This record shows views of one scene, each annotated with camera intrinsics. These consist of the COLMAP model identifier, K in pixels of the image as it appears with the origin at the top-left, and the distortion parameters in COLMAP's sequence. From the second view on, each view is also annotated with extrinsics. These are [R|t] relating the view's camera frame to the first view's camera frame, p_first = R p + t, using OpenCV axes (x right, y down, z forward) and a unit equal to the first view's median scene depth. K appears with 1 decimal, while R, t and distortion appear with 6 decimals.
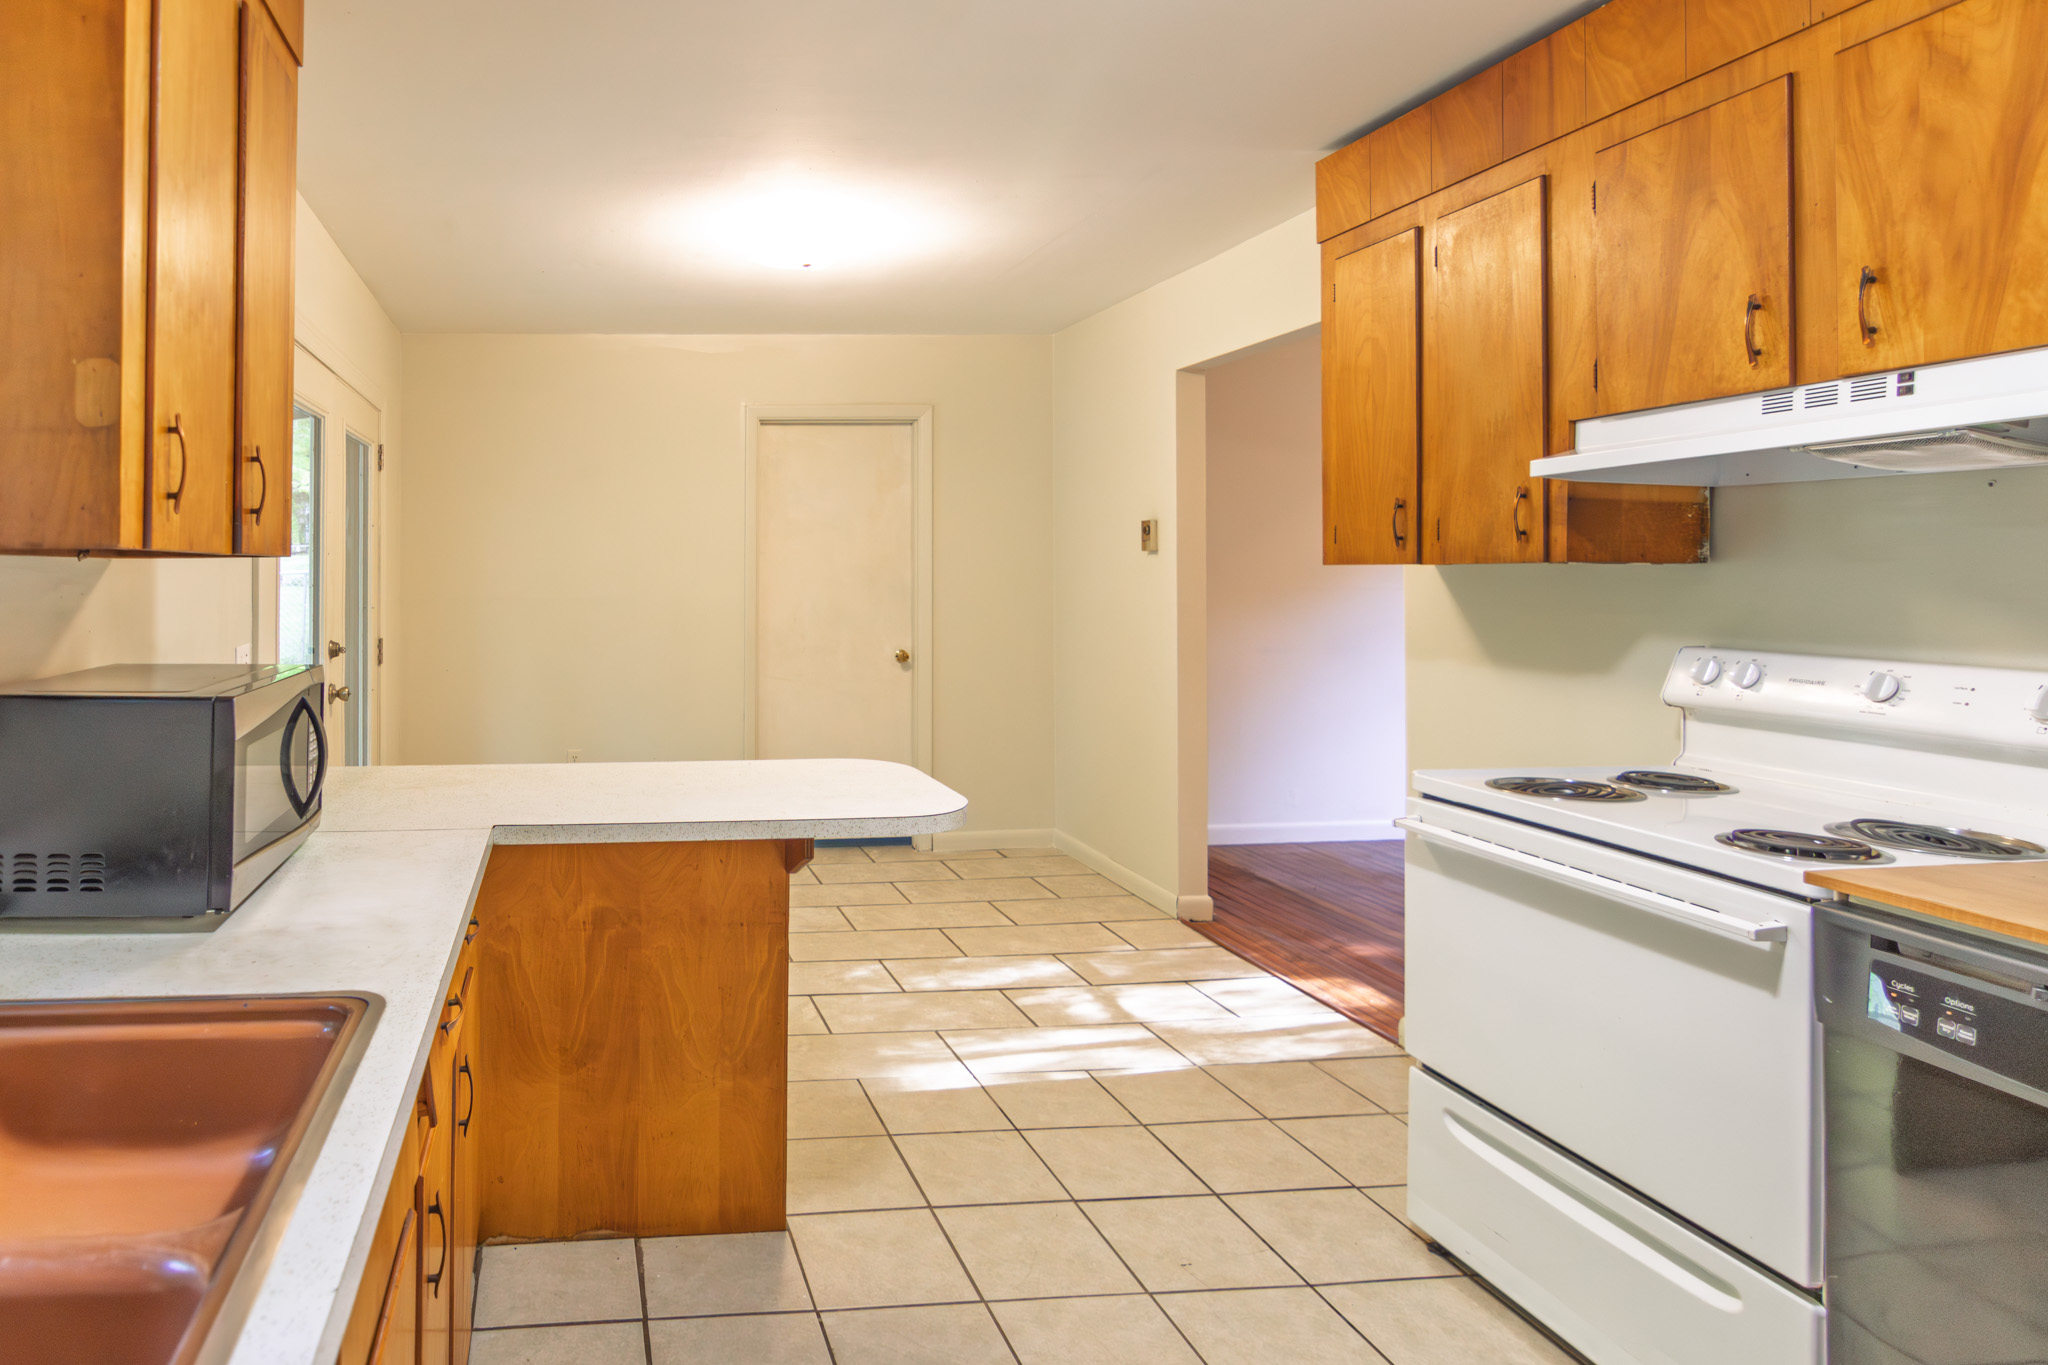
lens RADIAL K [[1079.4, 0, 1002.7], [0, 1079.4, 603.2], [0, 0, 1]] dist [-0.002270, 0.000204]
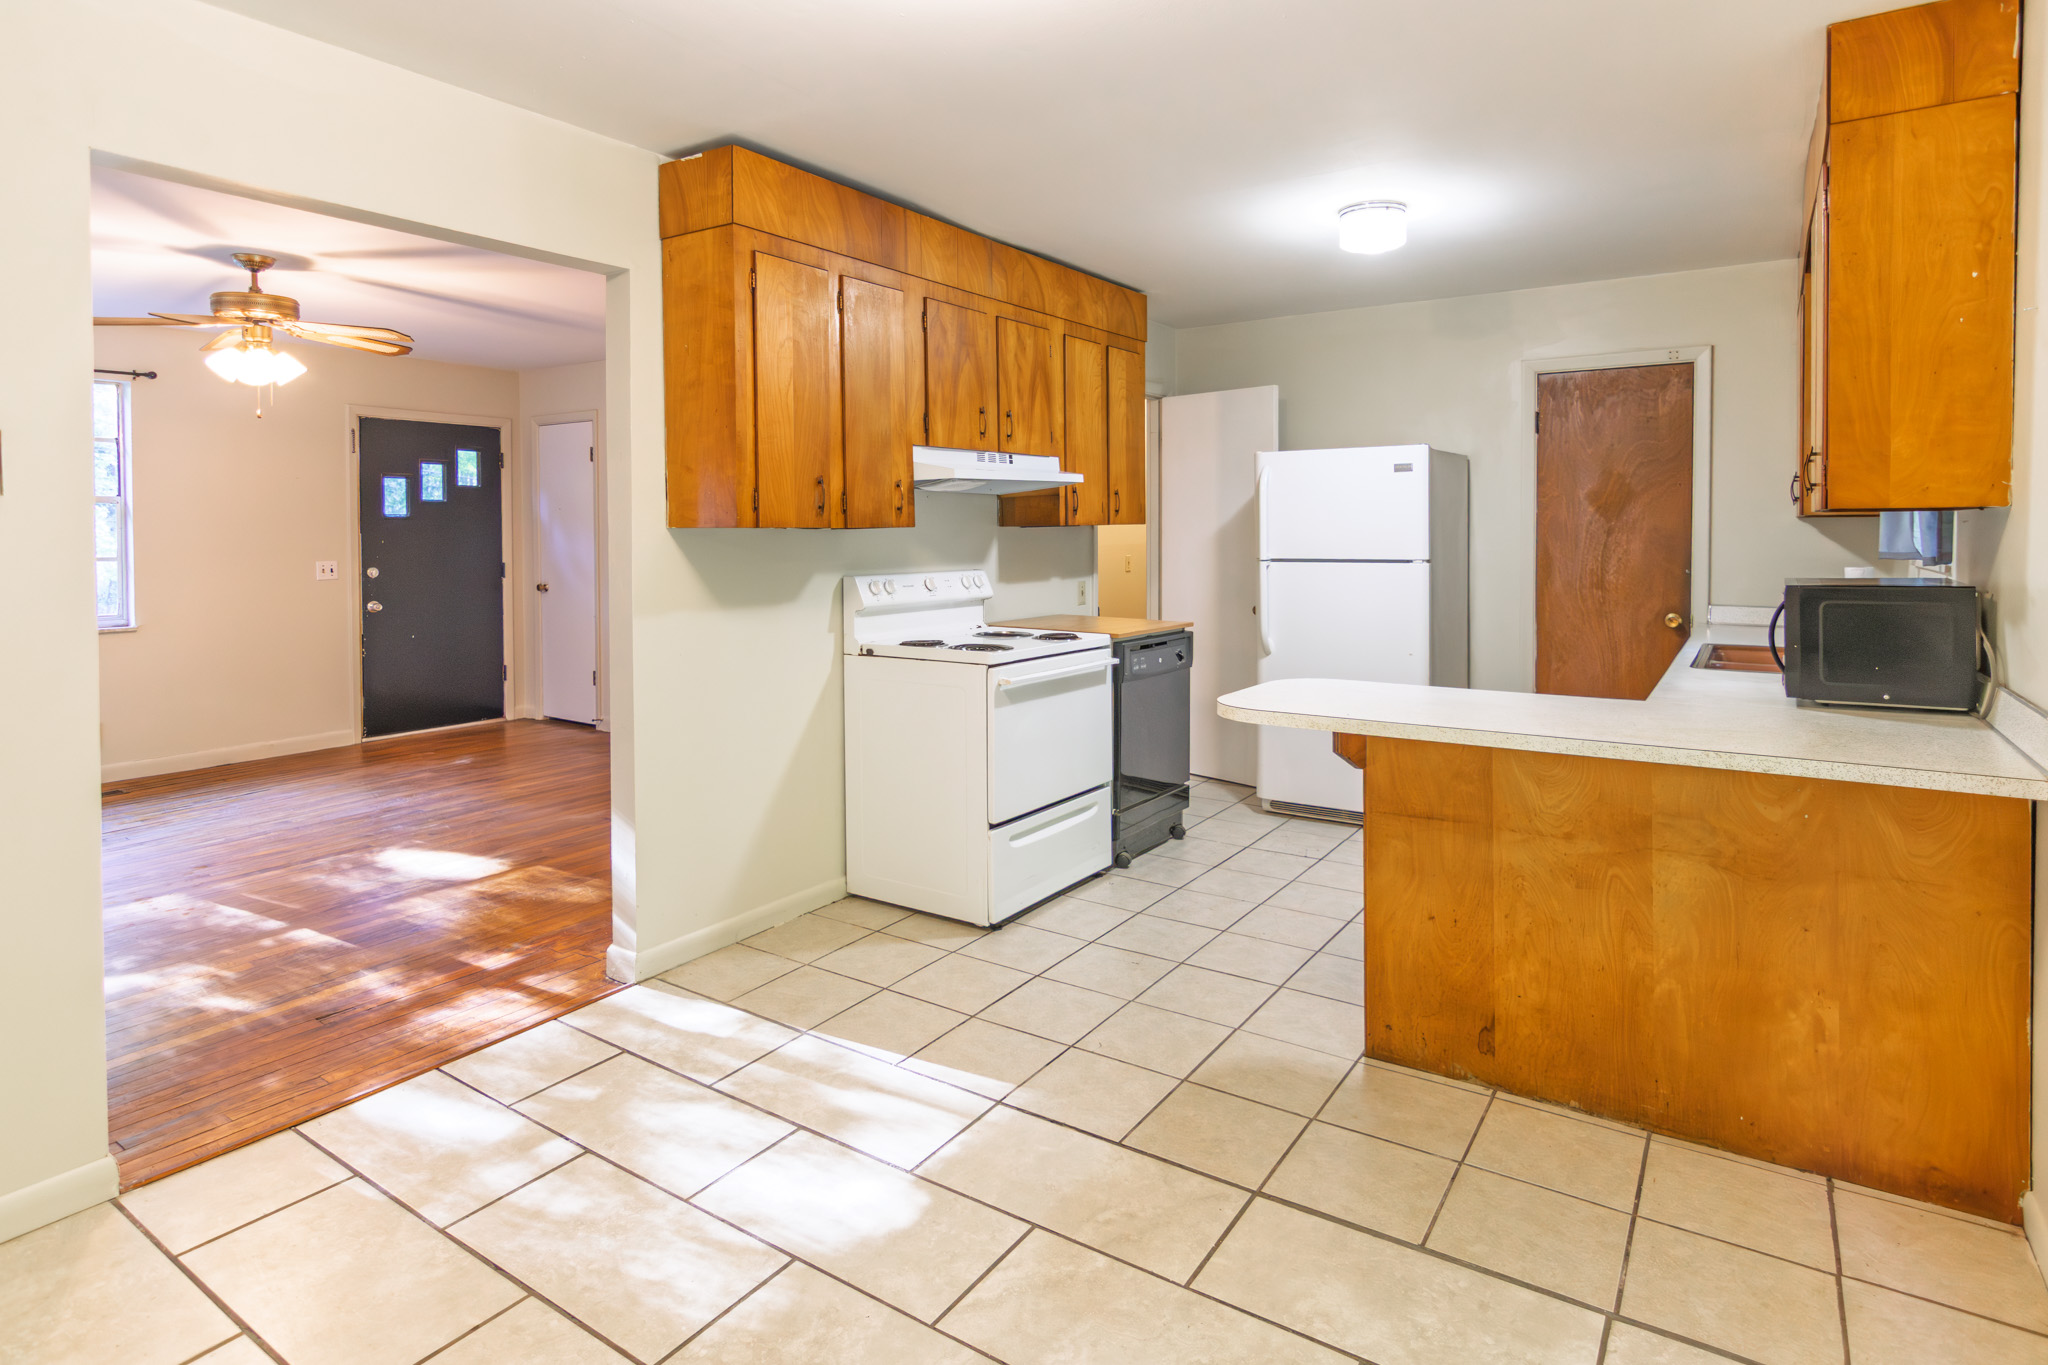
lens RADIAL K [[1094.8, 0, 1059.8], [0, 1094.8, 553.6], [0, 0, 1]] dist [-0.001113, -0.000198]
pose [[-0.583654, -0.016586, 0.811833, -1.217812], [0.025702, 0.998913, 0.038886, -0.069768], [-0.811596, 0.043562, -0.582593, 2.196759]]
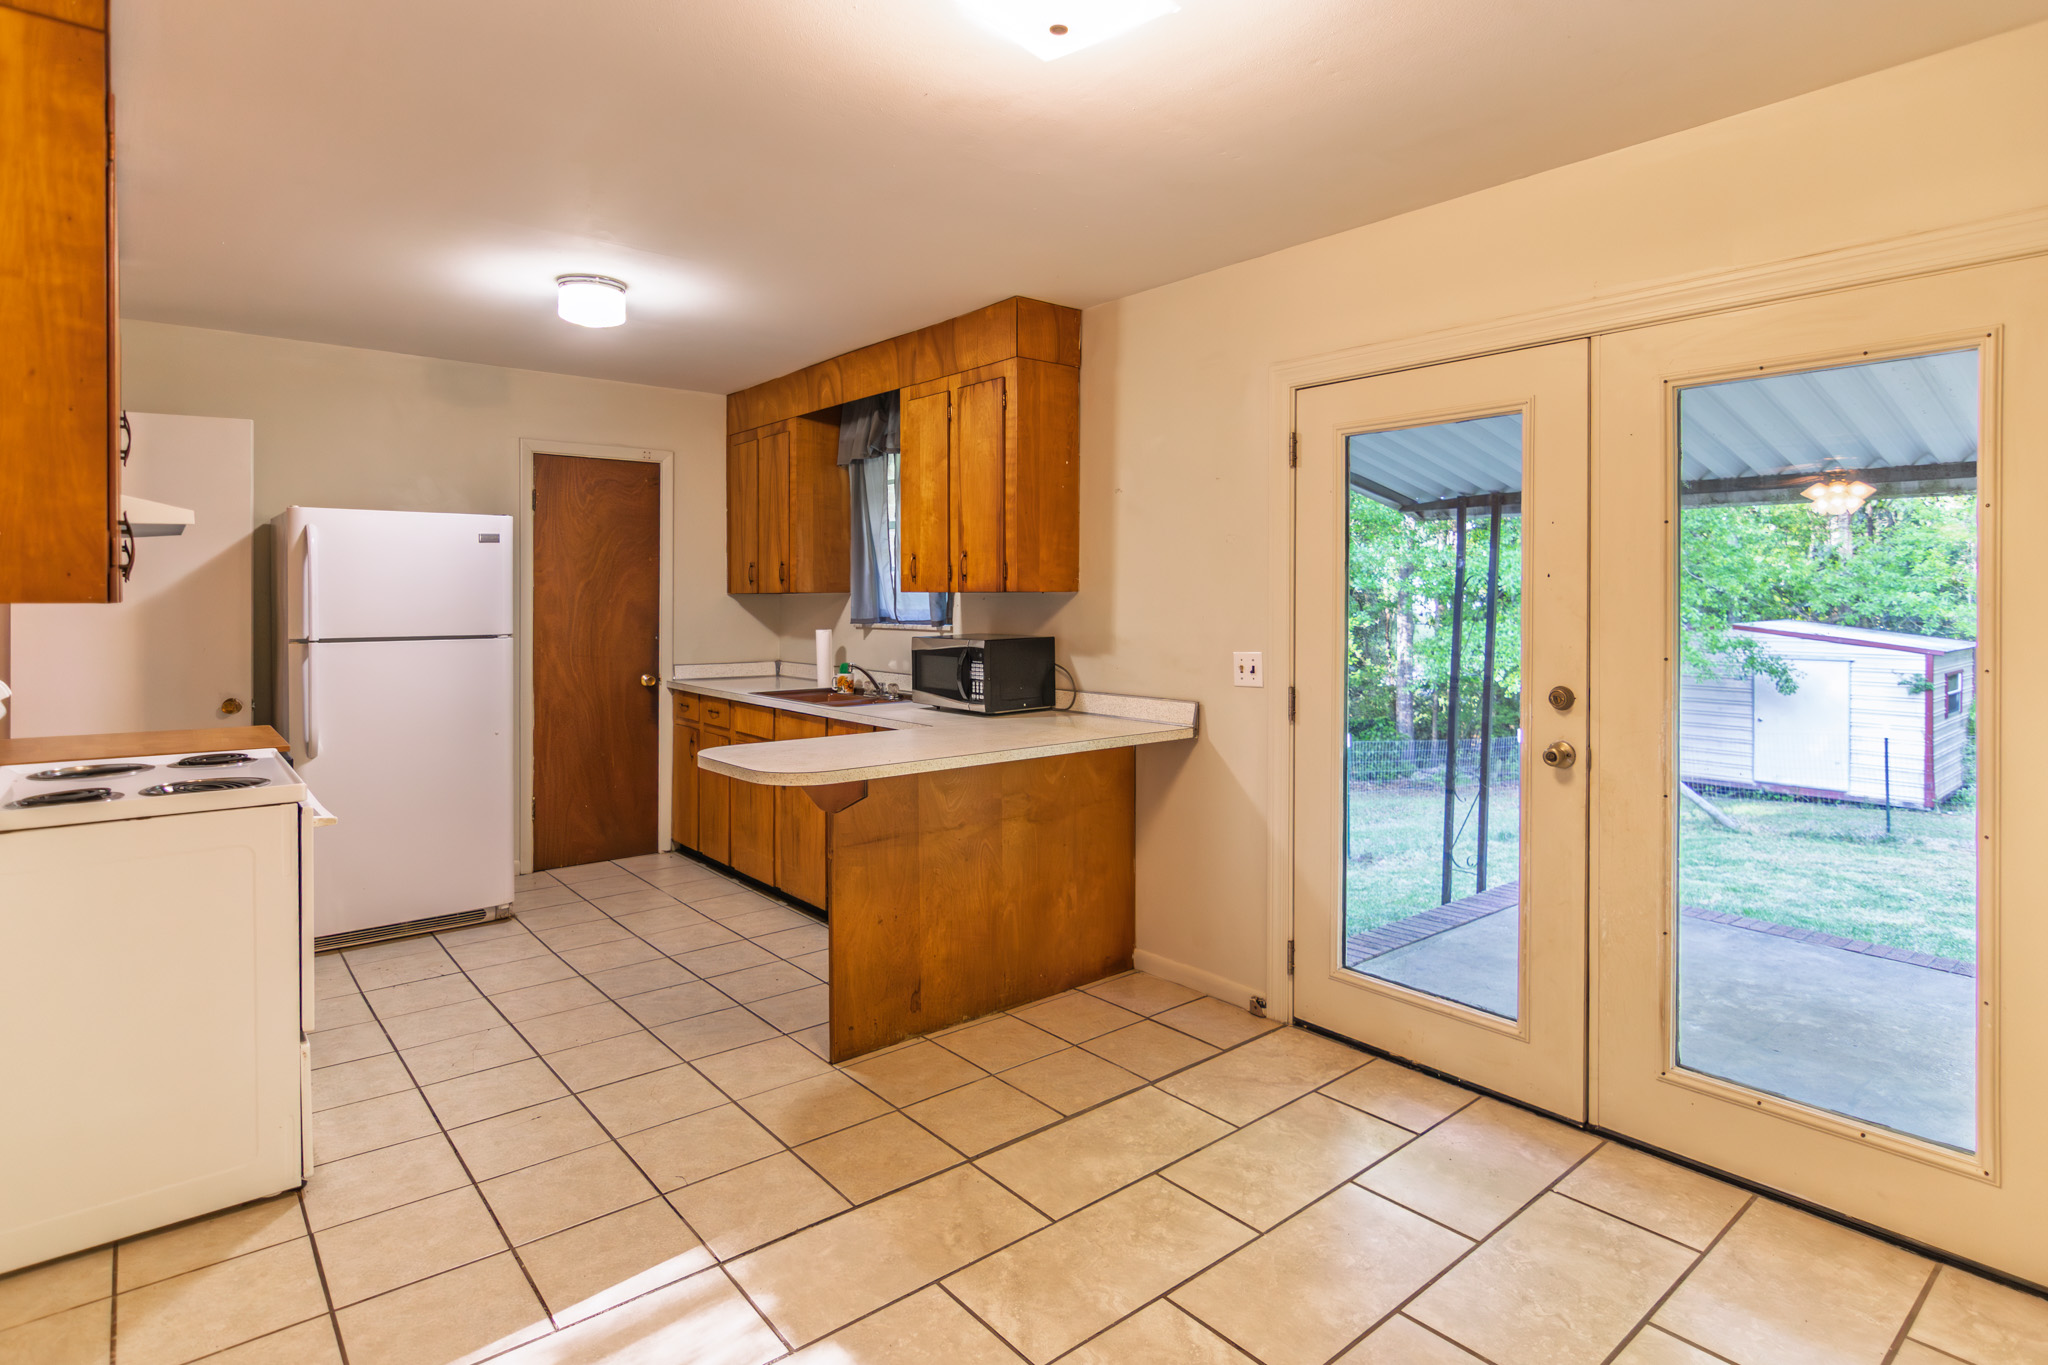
lens RADIAL K [[1070.9, 0, 1027.8], [0, 1070.9, 604.1], [0, 0, 1]] dist [-0.001247, 0.000594]
pose [[-0.950211, 0.000455, -0.311608, 0.039304], [-0.010171, 0.999421, 0.032474, -0.094644], [0.311442, 0.034027, -0.949656, 2.709089]]
